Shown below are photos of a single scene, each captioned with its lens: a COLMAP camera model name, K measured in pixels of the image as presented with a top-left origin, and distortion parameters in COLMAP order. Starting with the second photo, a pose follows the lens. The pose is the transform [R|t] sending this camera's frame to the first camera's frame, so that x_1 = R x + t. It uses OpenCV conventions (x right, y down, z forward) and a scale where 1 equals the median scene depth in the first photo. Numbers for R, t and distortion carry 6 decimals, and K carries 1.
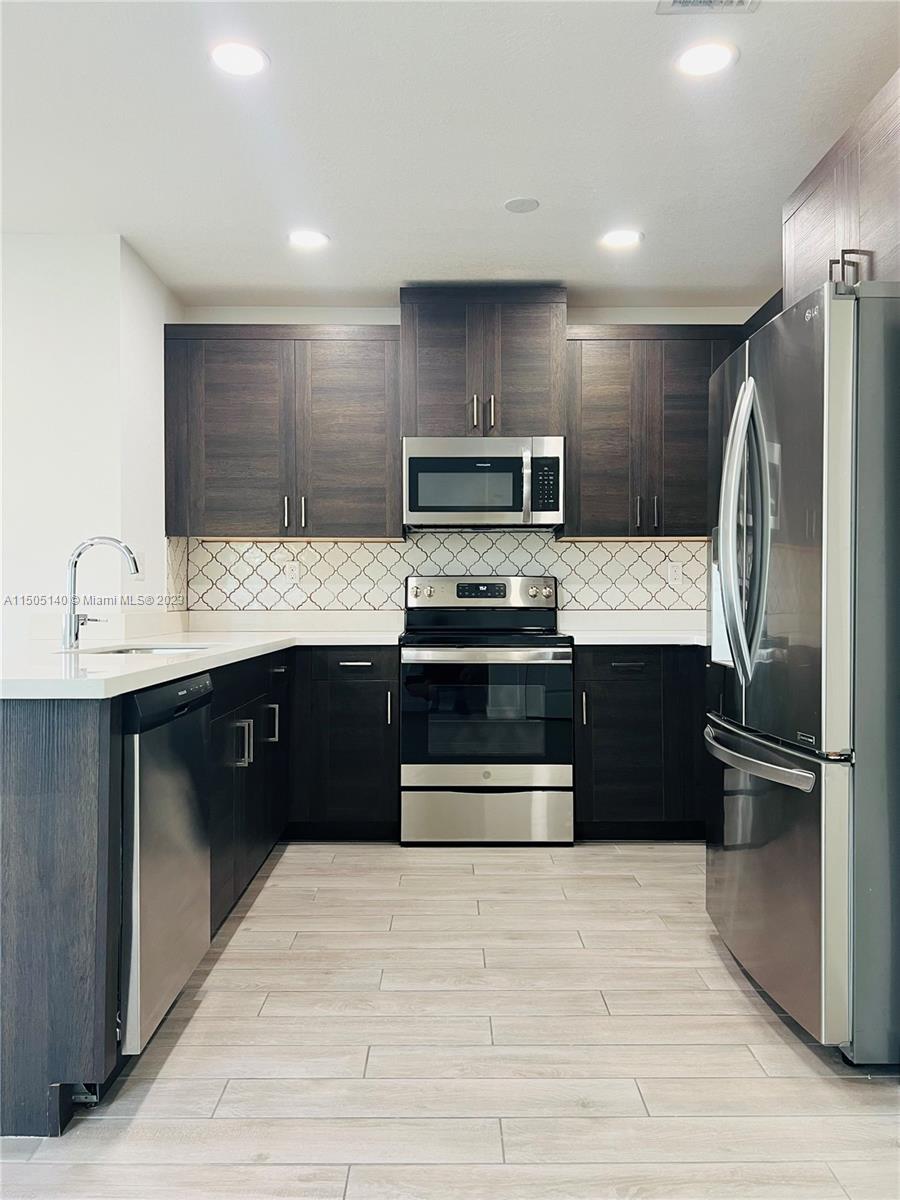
lens RADIAL K [[900.6, 0, 443.1], [0, 900.6, 595.9], [0, 0, 1]] dist [0.045171, -0.053797]
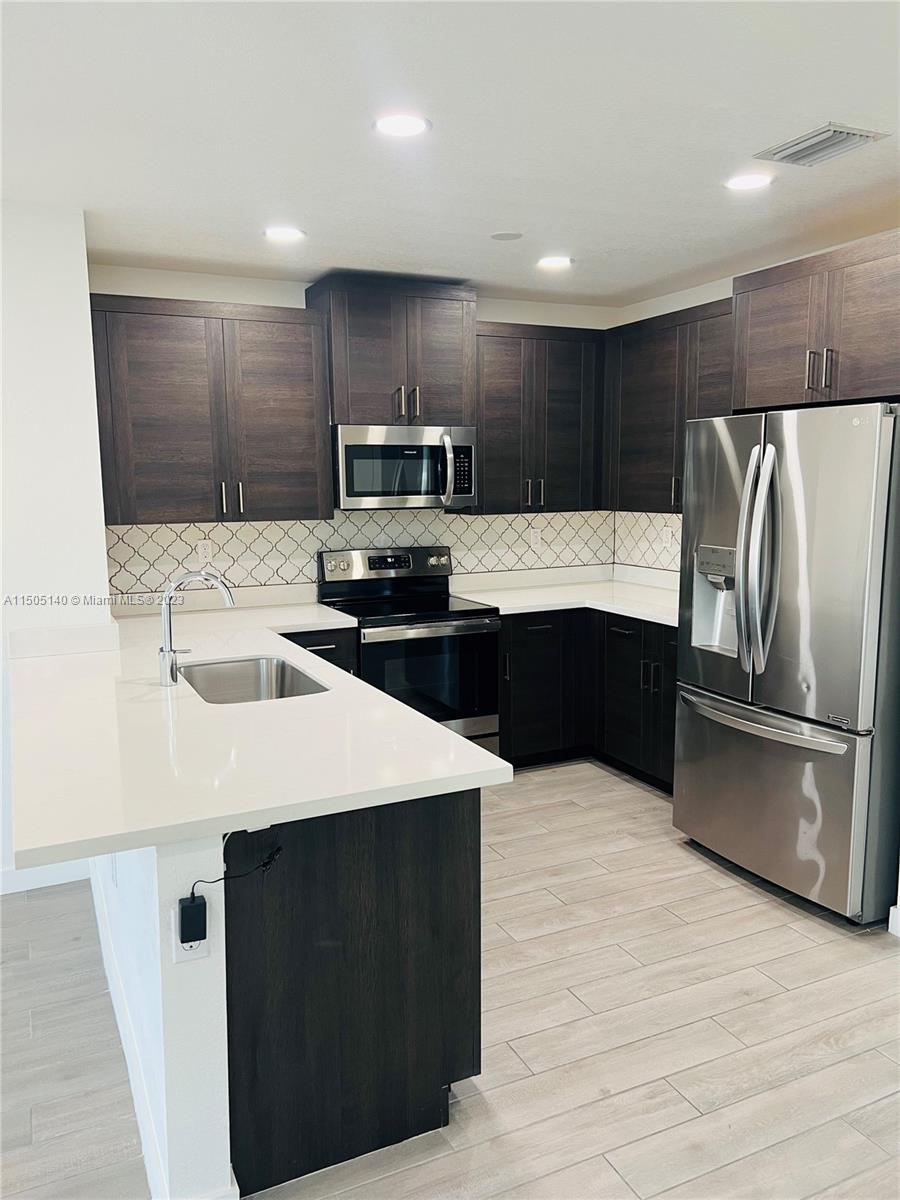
lens RADIAL K [[900.6, 0, 394.4], [0, 900.6, 600.0], [0, 0, 1]] dist [0.045171, -0.053797]
pose [[0.909285, -0.070533, 0.410154, -0.428542], [0.008640, 0.988521, 0.150837, -0.133119], [-0.416085, -0.133610, 0.899456, 0.008561]]
